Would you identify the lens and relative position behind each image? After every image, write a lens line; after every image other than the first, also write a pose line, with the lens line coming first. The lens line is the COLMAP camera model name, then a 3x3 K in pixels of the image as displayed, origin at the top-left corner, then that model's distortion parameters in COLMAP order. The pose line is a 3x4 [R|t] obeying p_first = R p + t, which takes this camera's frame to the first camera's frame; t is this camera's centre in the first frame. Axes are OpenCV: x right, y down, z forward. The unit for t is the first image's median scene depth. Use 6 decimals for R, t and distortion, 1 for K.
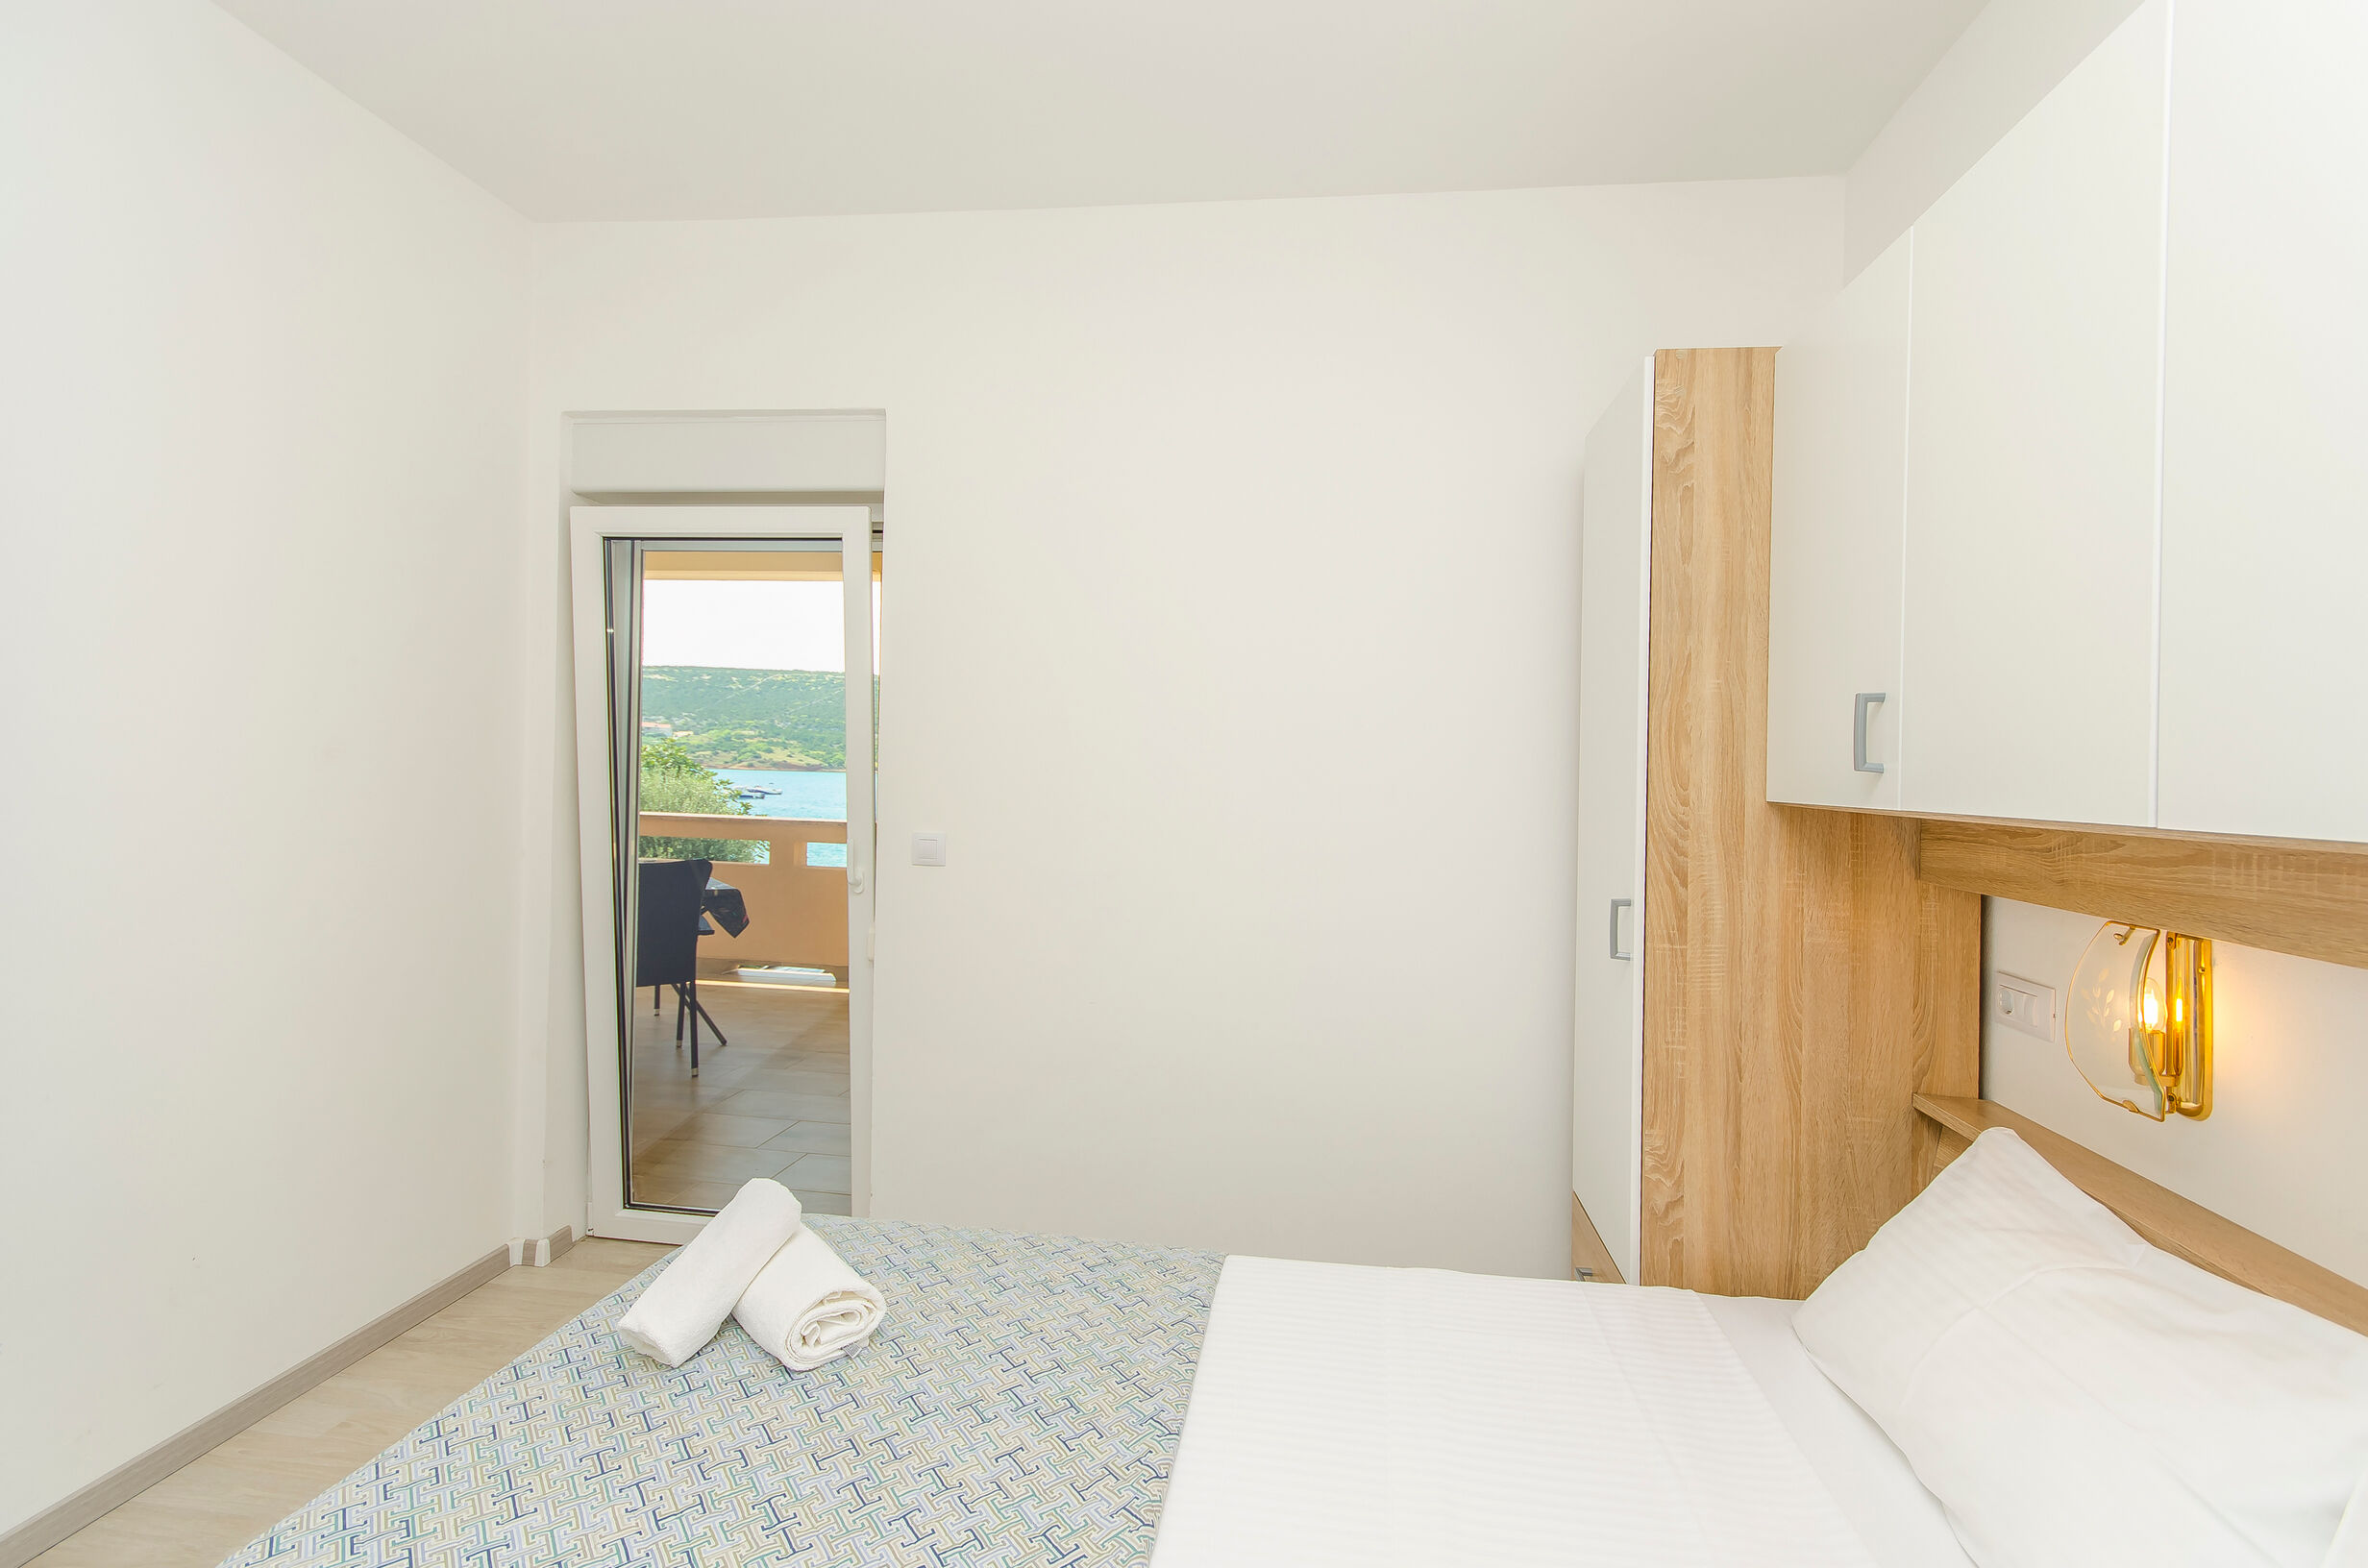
lens RADIAL K [[1036.8, 0, 1193.8], [0, 1036.8, 766.5], [0, 0, 1]] dist [0.004735, 0.000133]
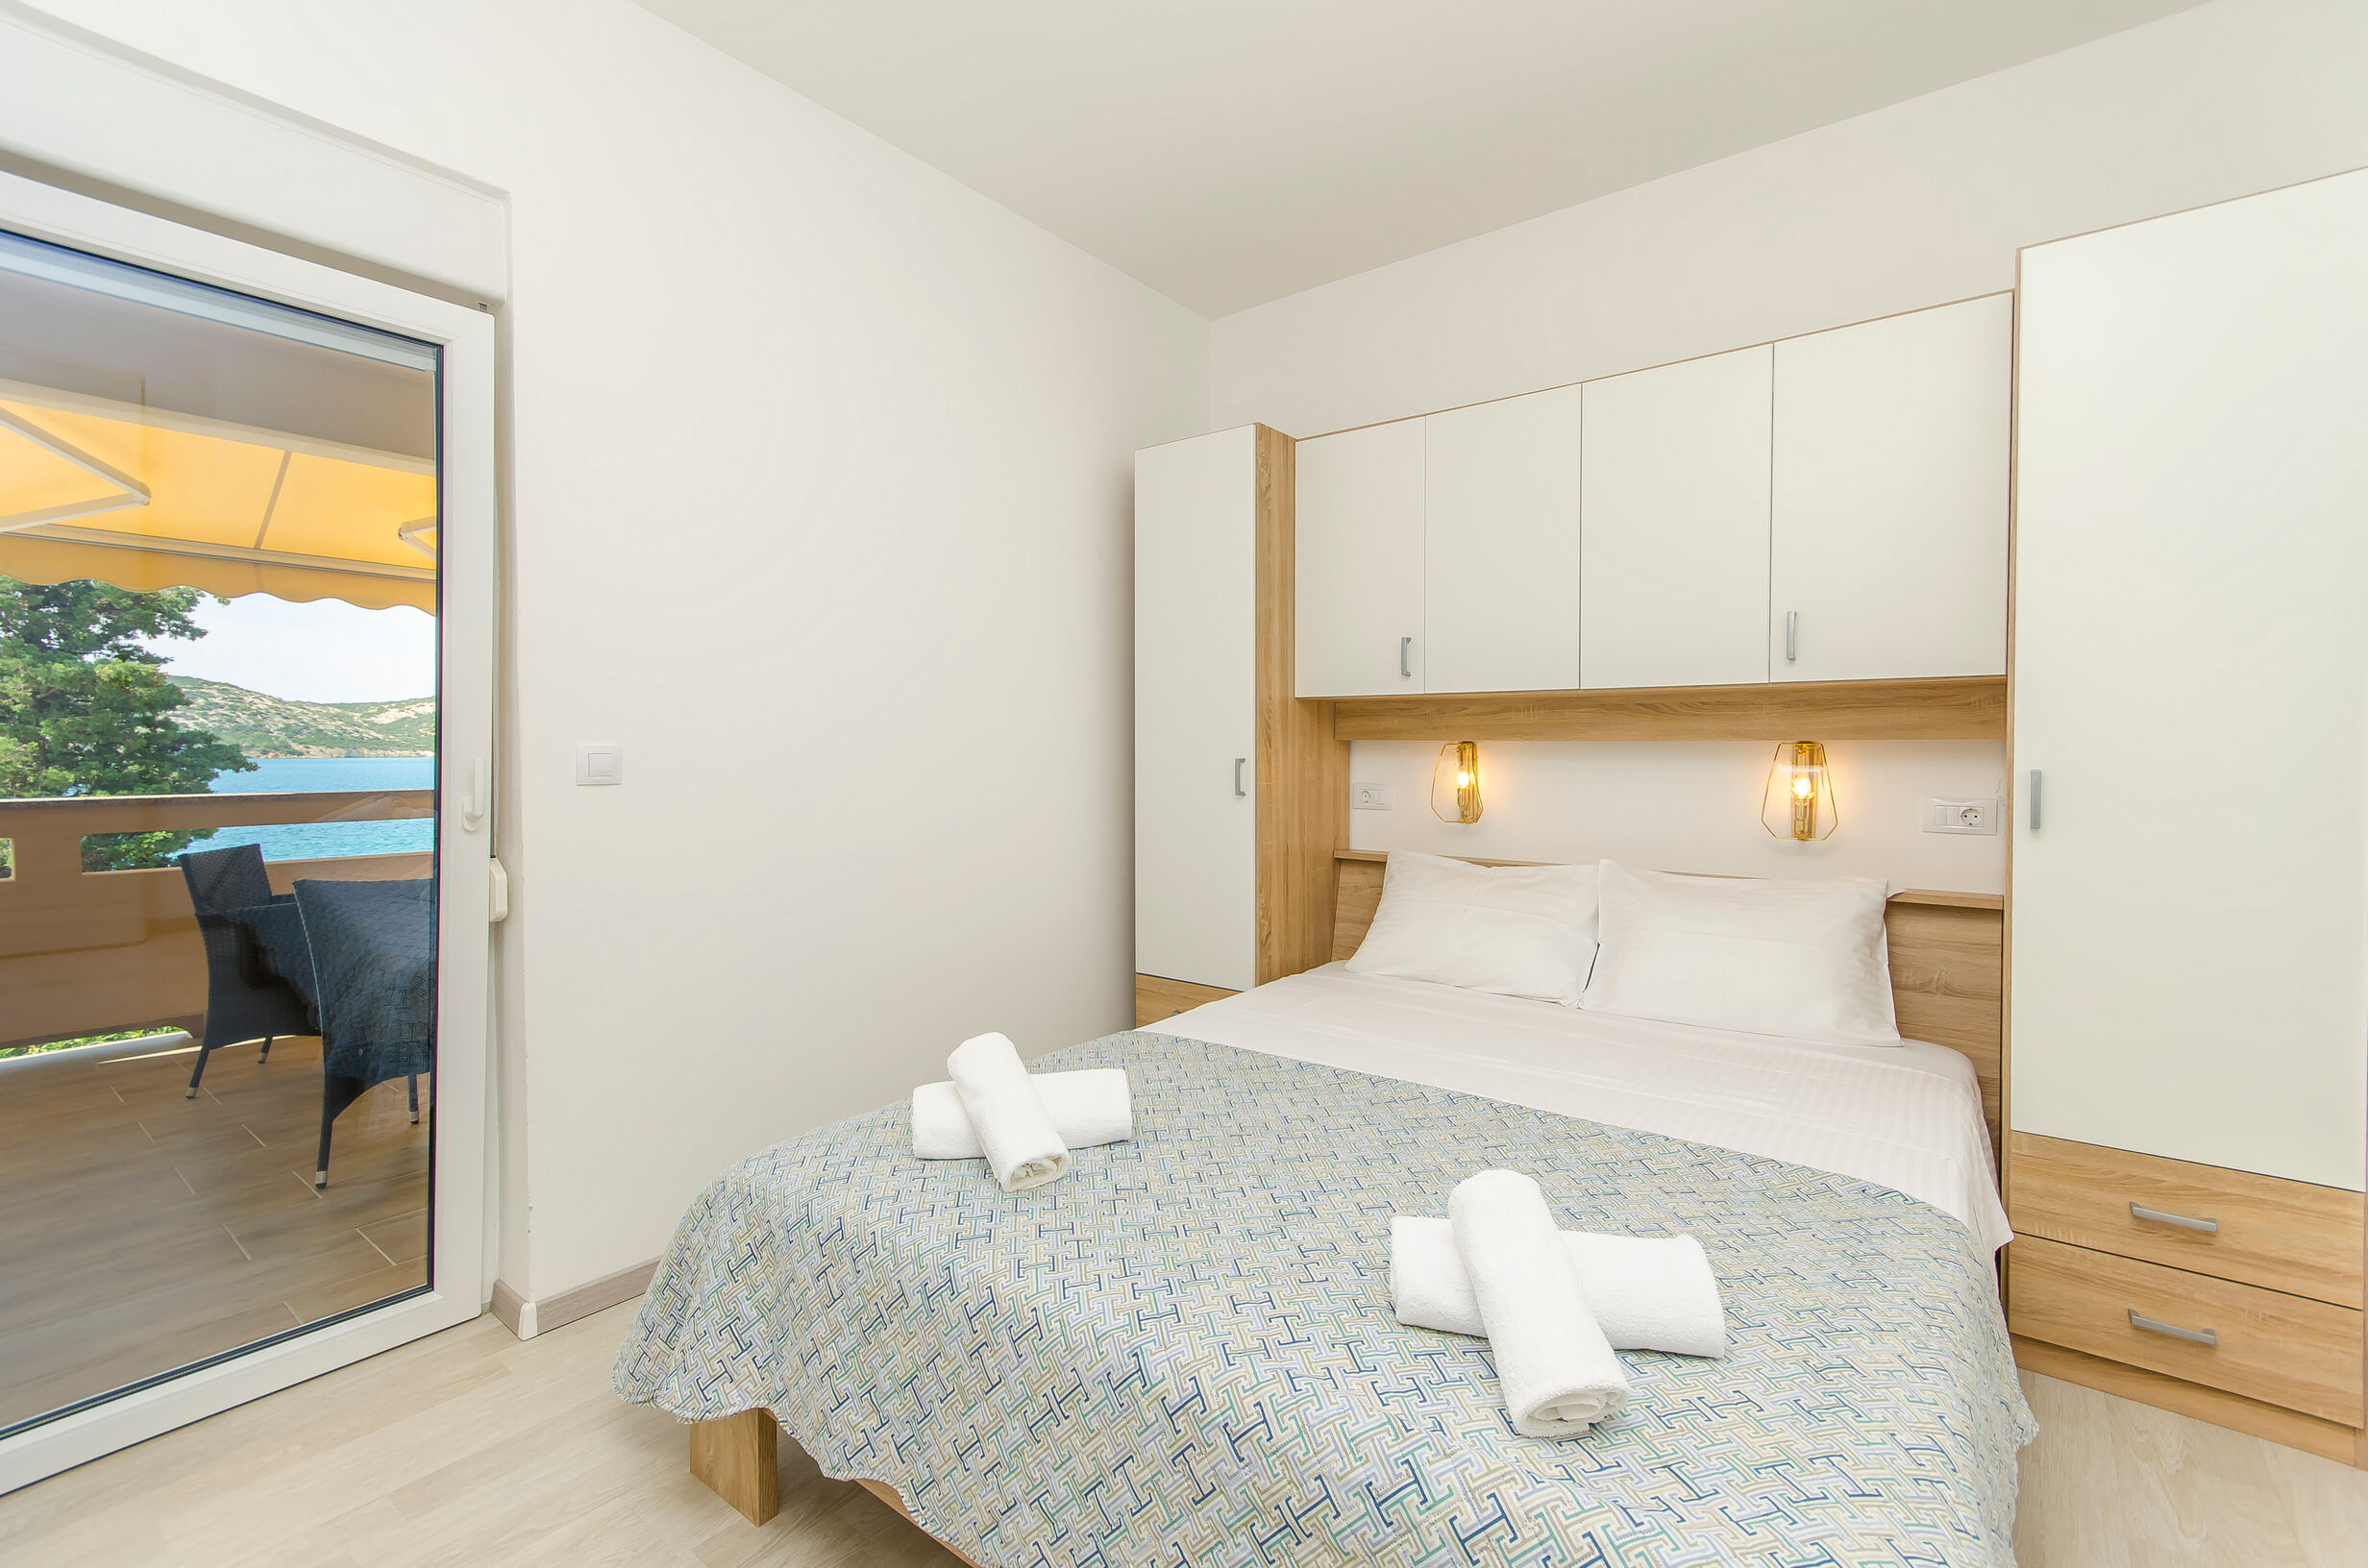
lens RADIAL K [[1036.8, 0, 1181.1], [0, 1036.8, 739.8], [0, 0, 1]] dist [0.004735, 0.000133]
pose [[0.533081, -0.024884, 0.845698, -1.035274], [0.006660, 0.999660, 0.025216, 0.060001], [-0.846038, -0.007809, 0.533065, 0.223645]]
